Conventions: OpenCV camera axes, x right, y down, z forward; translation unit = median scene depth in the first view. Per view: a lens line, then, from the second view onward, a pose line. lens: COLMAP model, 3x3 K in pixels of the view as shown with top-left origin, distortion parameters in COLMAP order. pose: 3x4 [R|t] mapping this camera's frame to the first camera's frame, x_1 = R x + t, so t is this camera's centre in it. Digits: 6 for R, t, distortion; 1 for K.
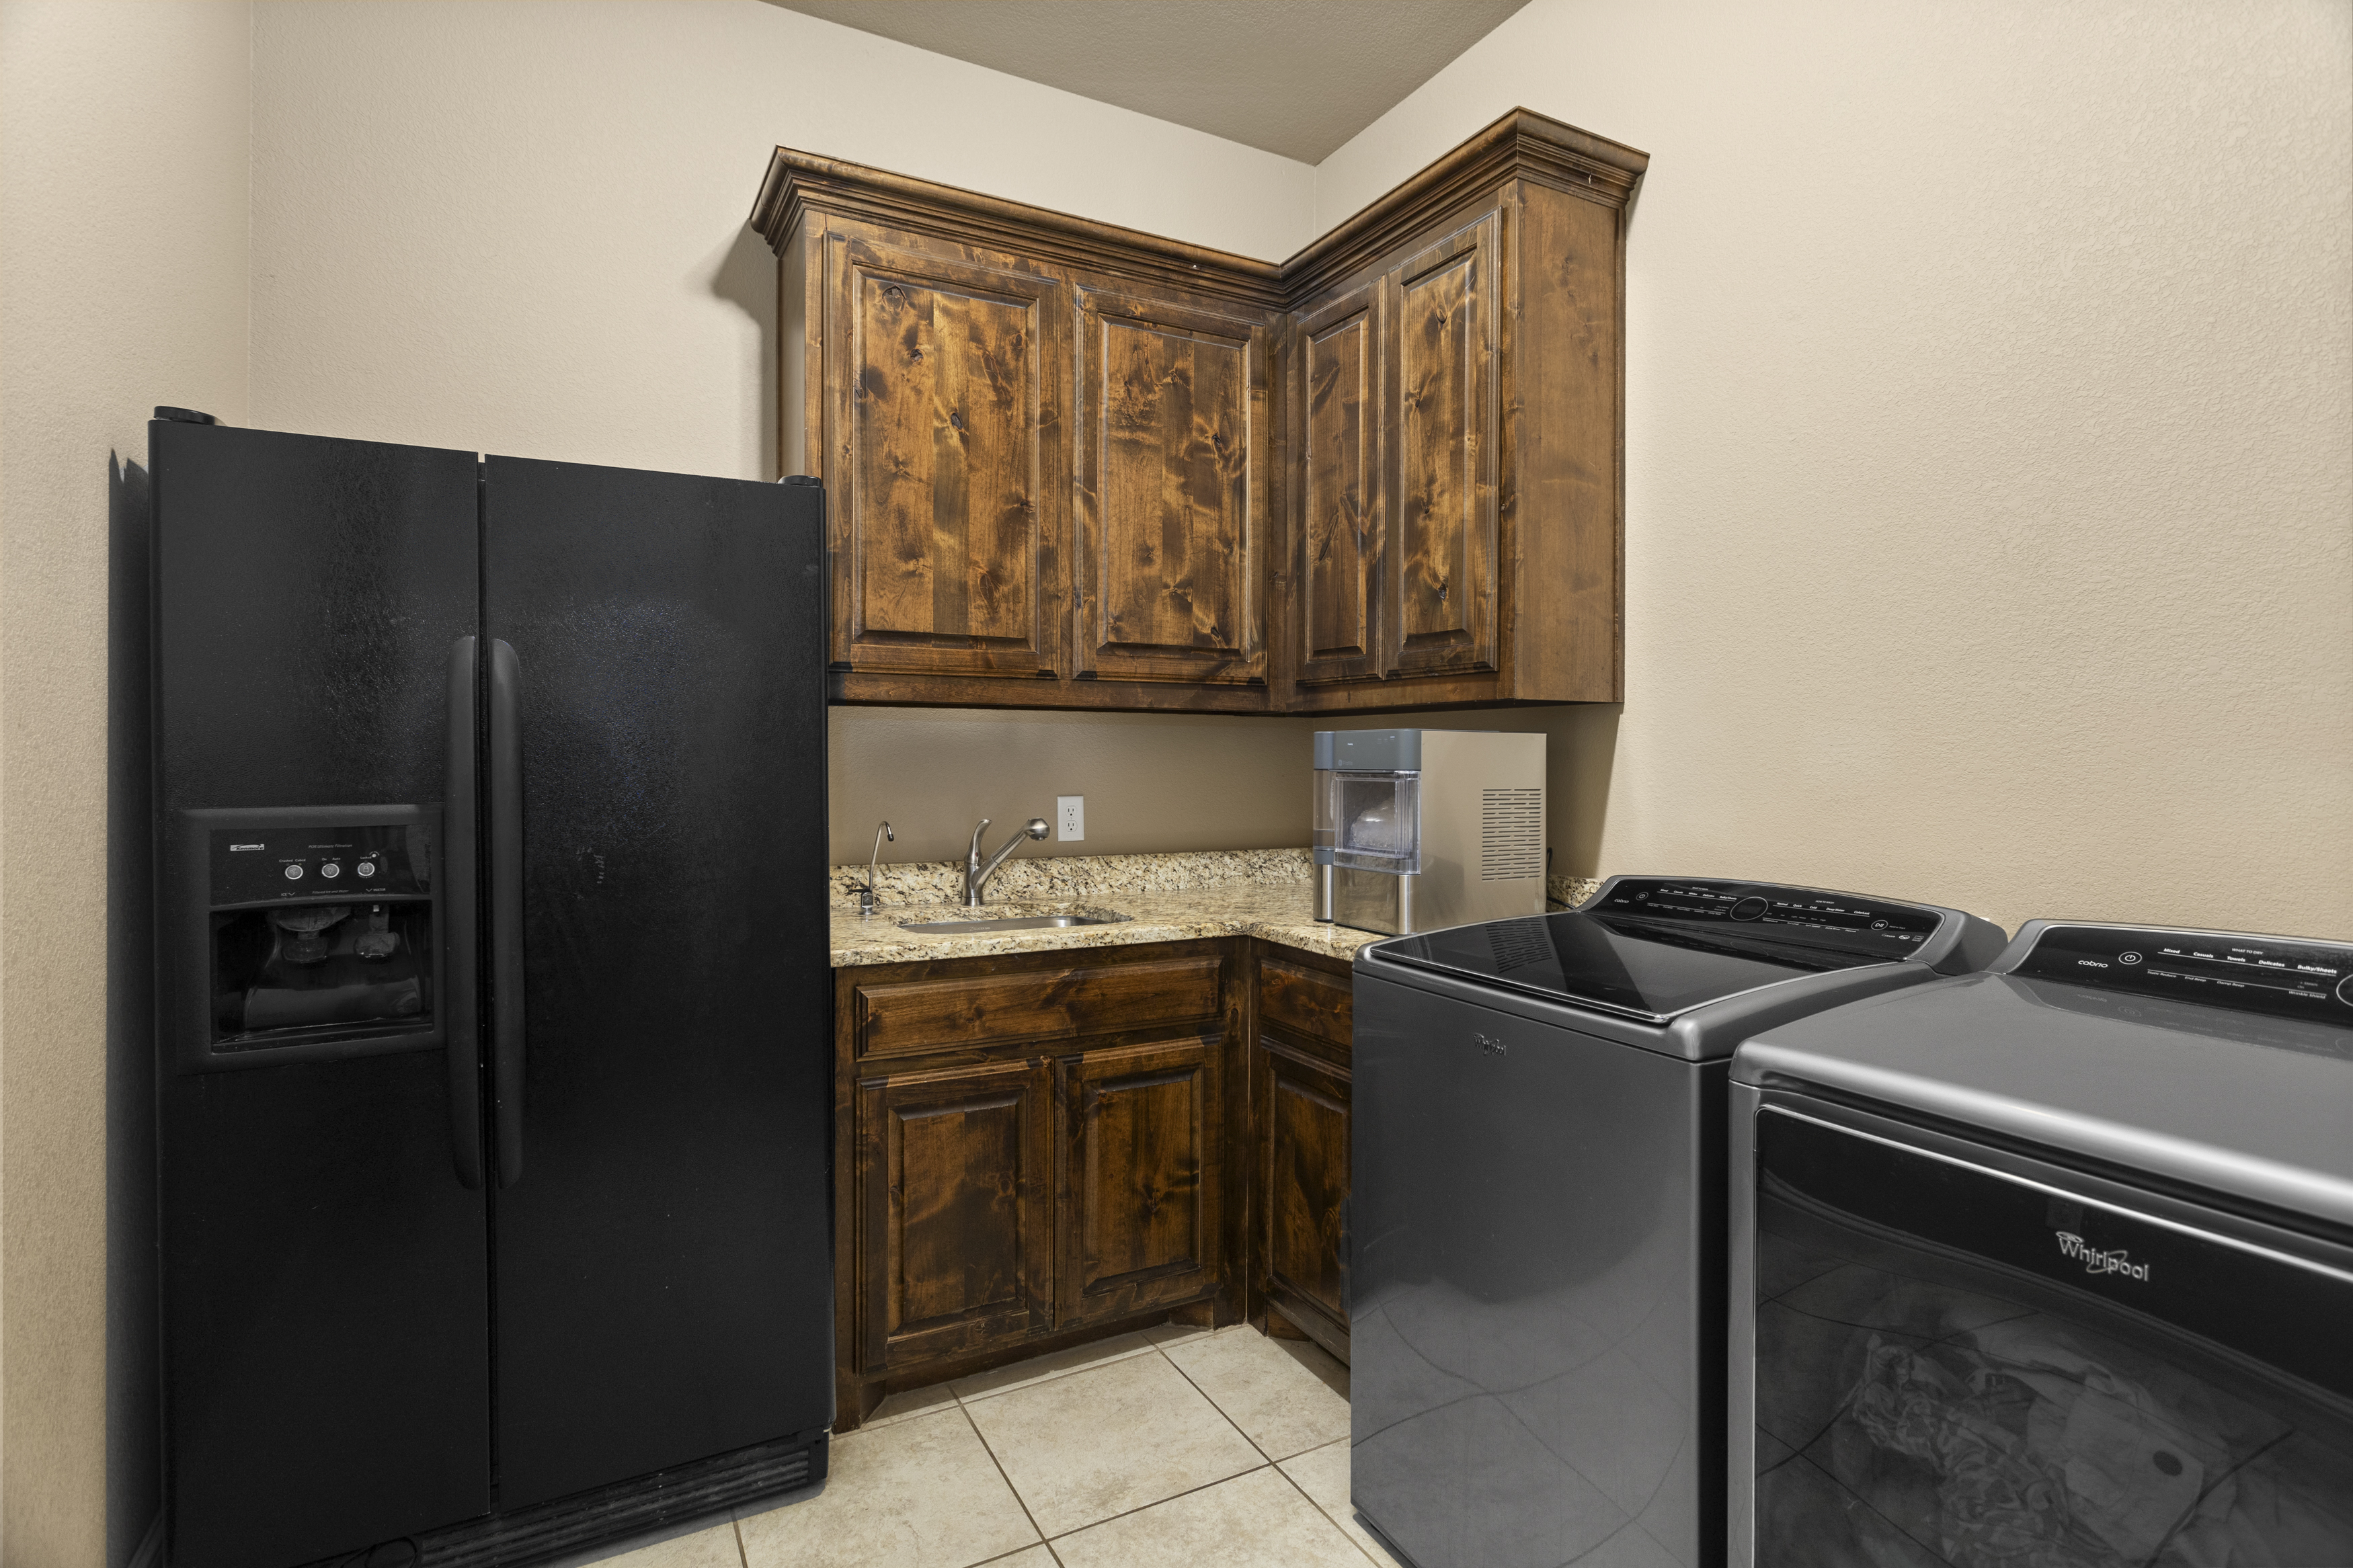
lens RADIAL K [[1233.0, 0, 1176.5], [0, 1233.0, 784.0], [0, 0, 1]] dist [-0.045528, 0.035380]
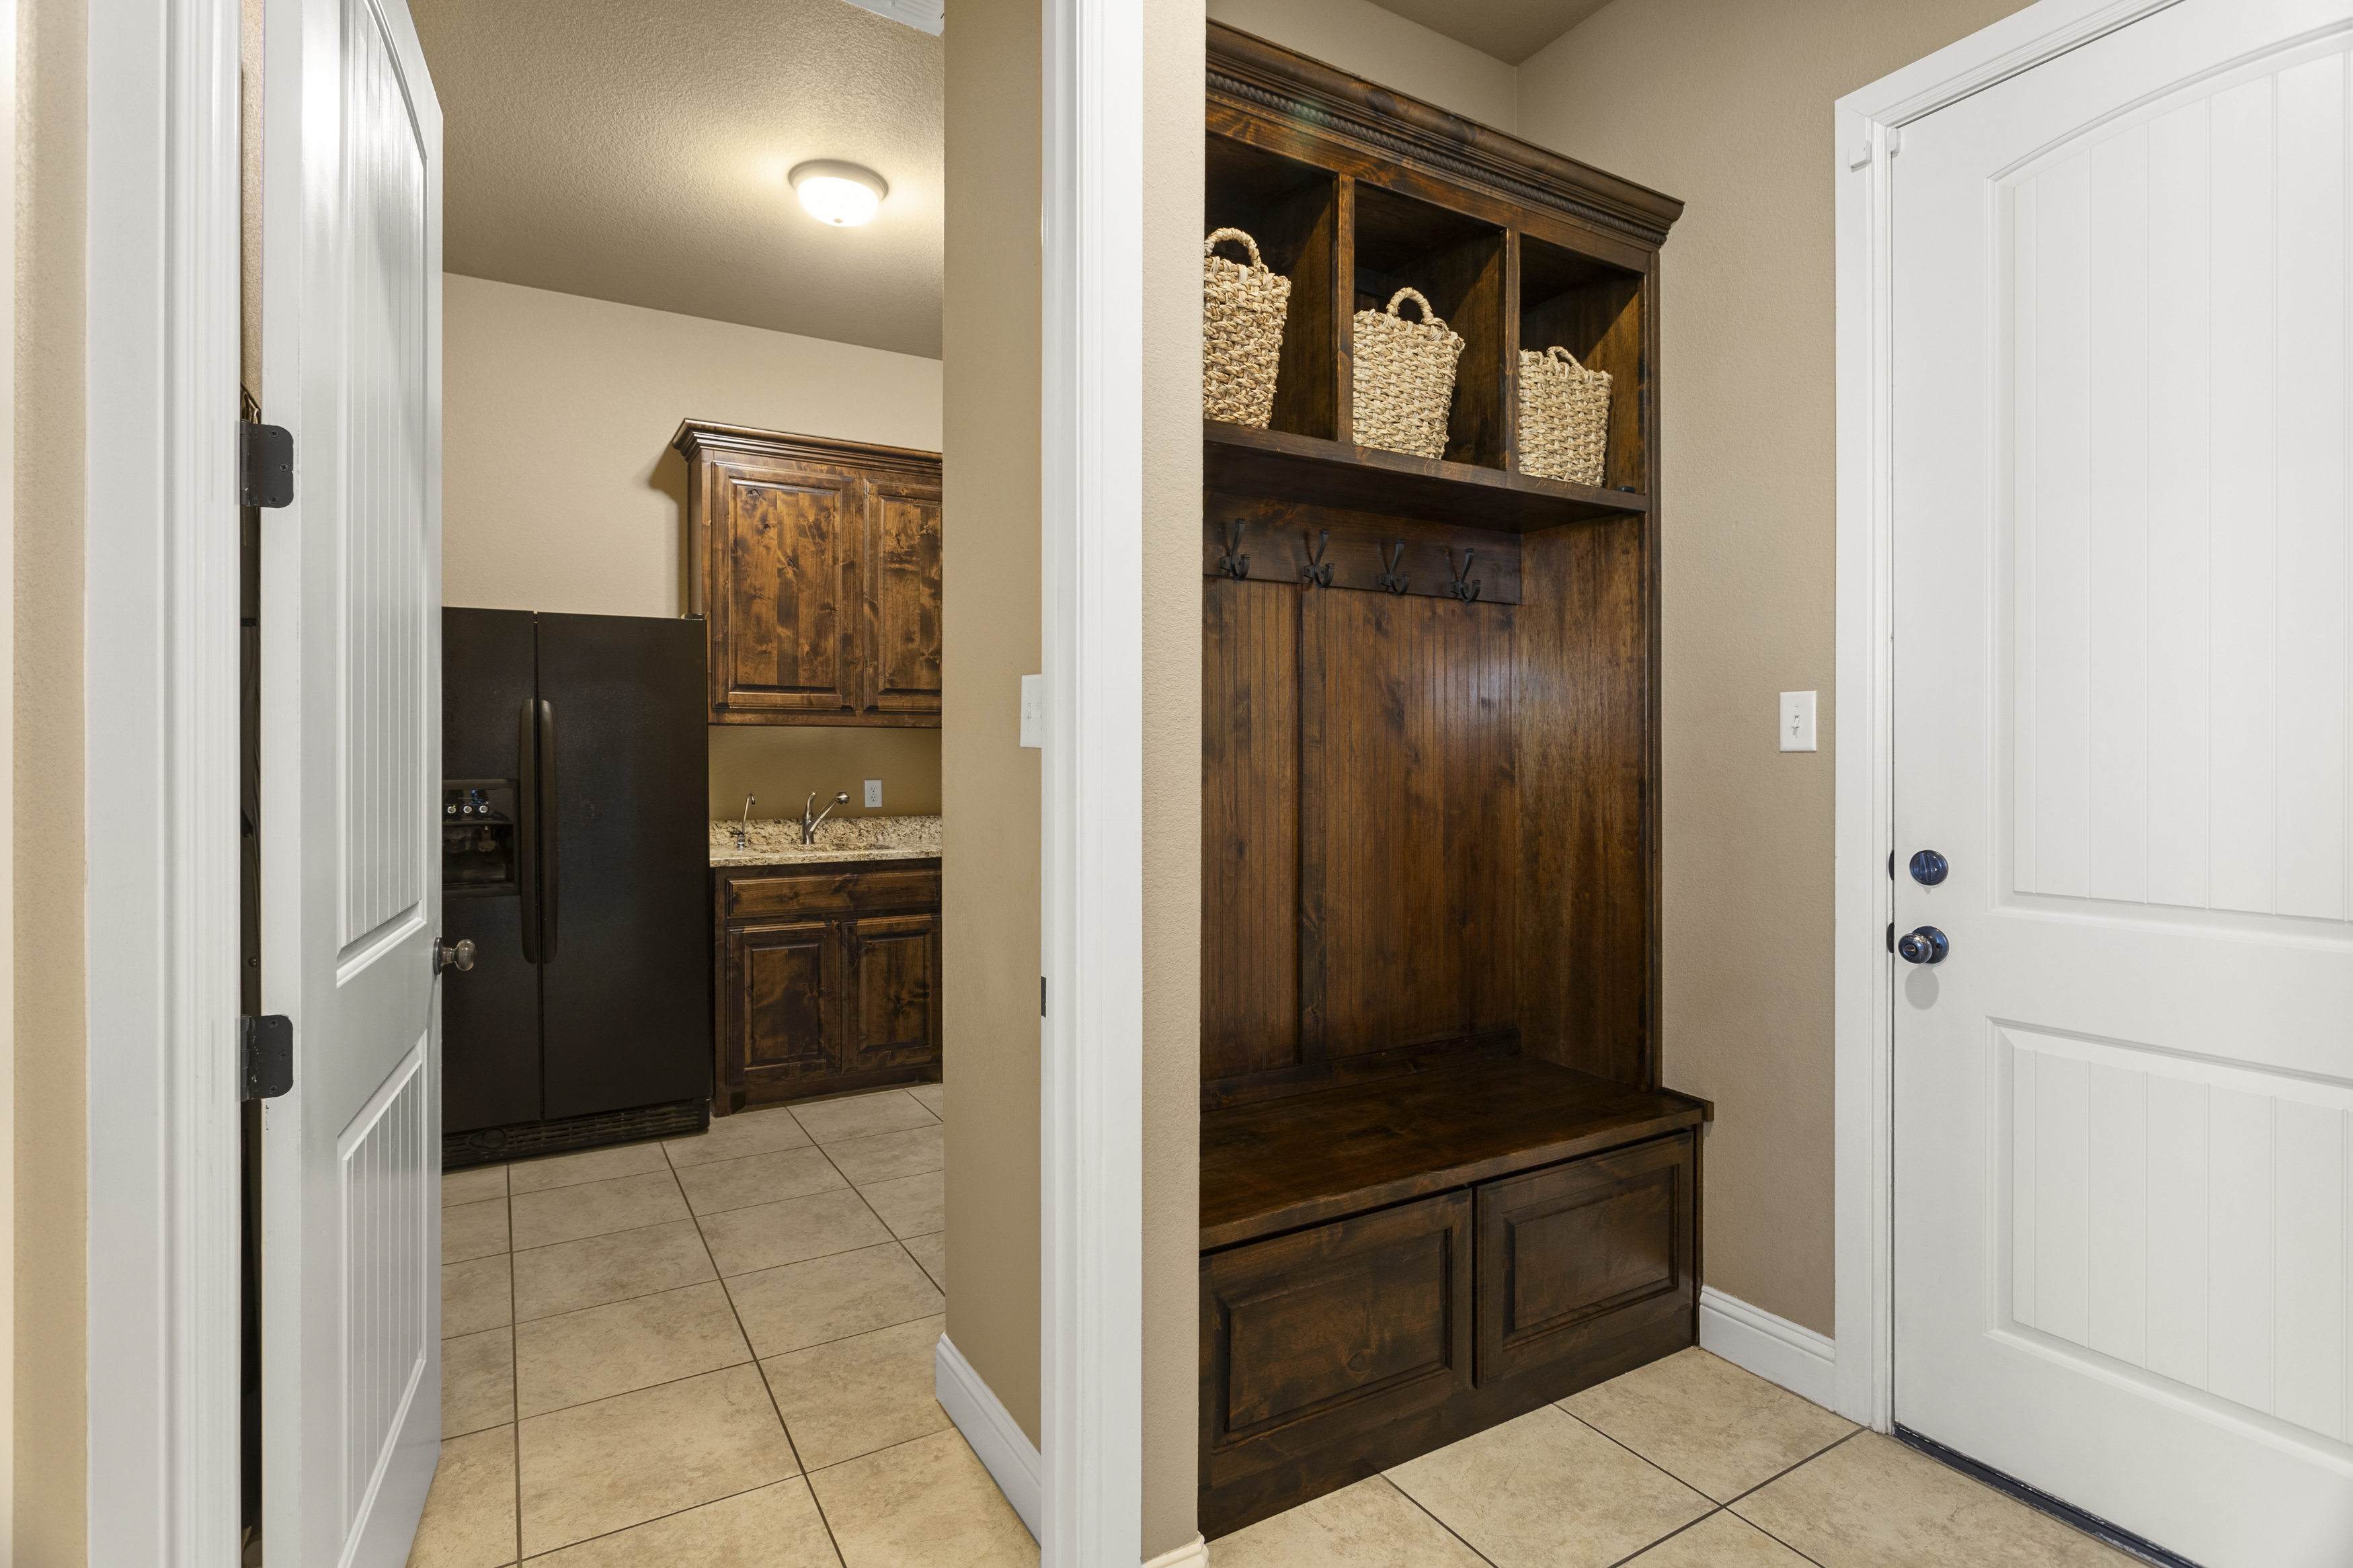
lens RADIAL K [[1172.0, 0, 1167.7], [0, 1172.0, 775.4], [0, 0, 1]] dist [-0.053727, 0.029617]
pose [[0.998561, -0.003706, 0.053503, 0.271714], [0.004004, 0.999977, -0.005465, 0.016948], [-0.053482, 0.005672, 0.998553, -0.695128]]
